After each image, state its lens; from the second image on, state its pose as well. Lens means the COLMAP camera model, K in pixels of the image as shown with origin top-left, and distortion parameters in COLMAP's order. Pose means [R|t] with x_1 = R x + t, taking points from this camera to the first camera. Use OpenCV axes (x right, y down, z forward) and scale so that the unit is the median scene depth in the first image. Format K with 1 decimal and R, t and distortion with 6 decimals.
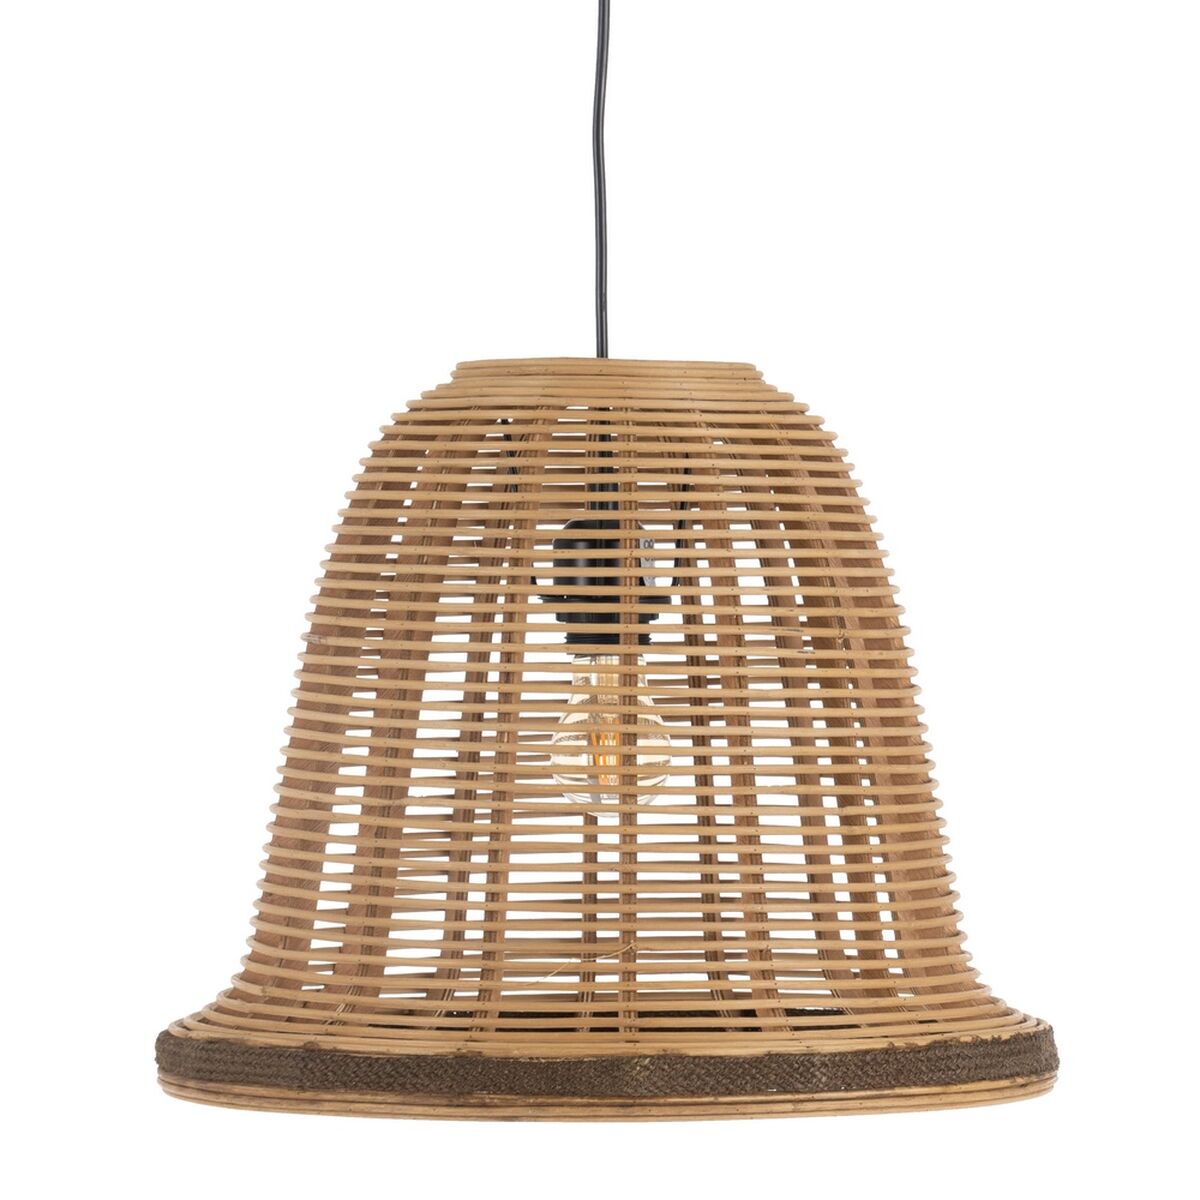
lens RADIAL K [[6750.1, 0, 600.0], [0, 6750.1, 600.0], [0, 0, 1]] dist [-0.158903, 8.596877]
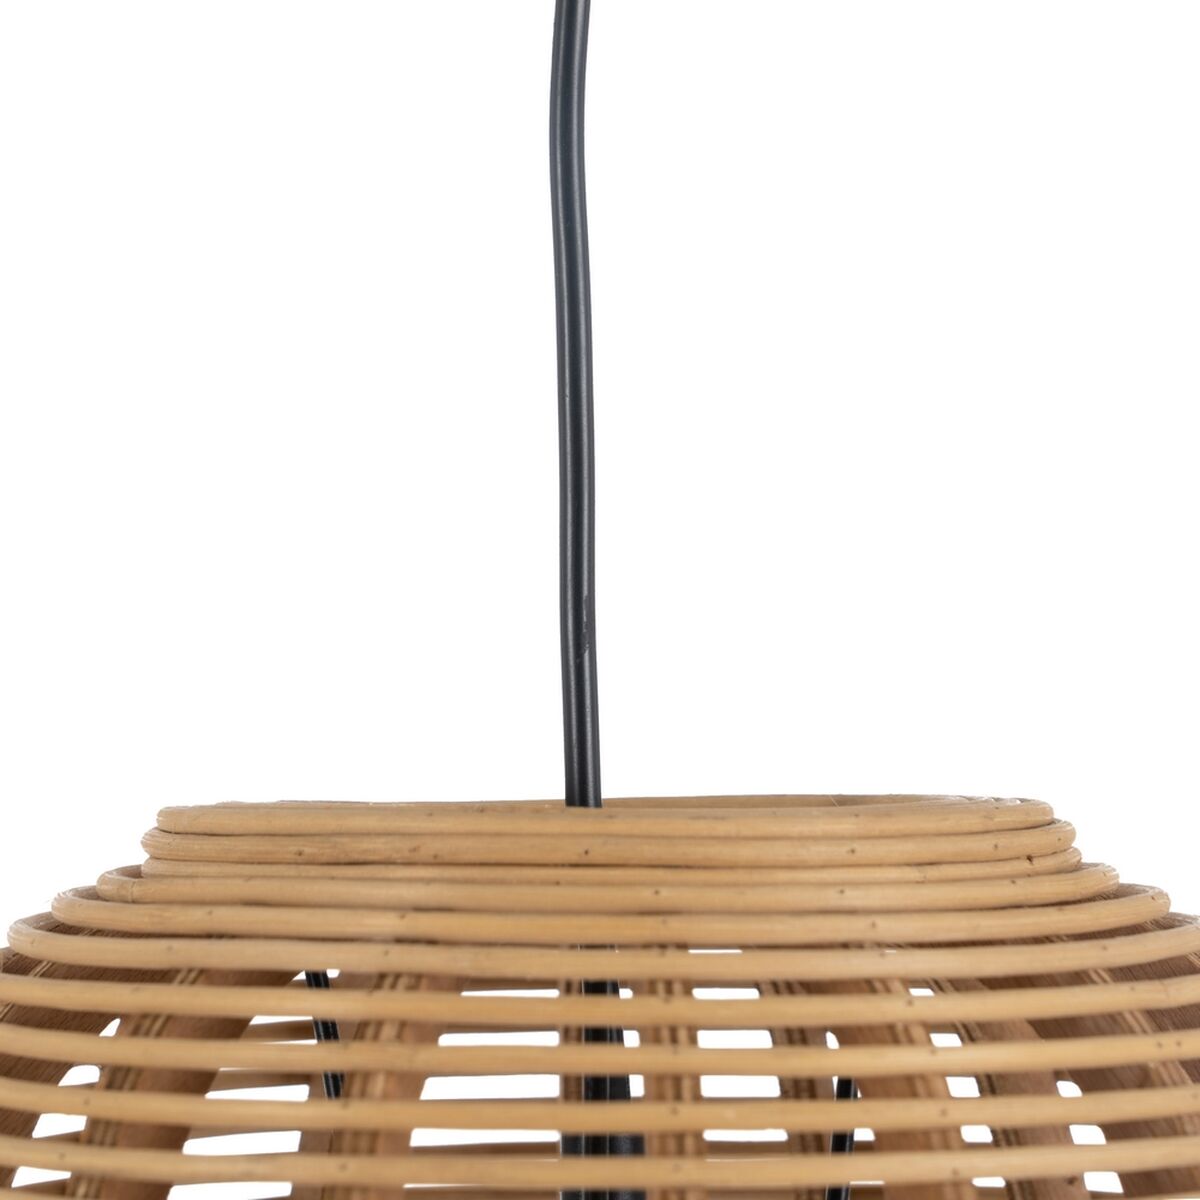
lens RADIAL K [[6750.1, 0, 600.0], [0, 6750.1, 600.0], [0, 0, 1]] dist [-0.158903, 8.596877]
pose [[0.999926, -0.010968, -0.005172, 0.002706], [0.010809, 0.999495, -0.029885, -0.038702], [0.005497, 0.029827, 0.999540, 0.728995]]
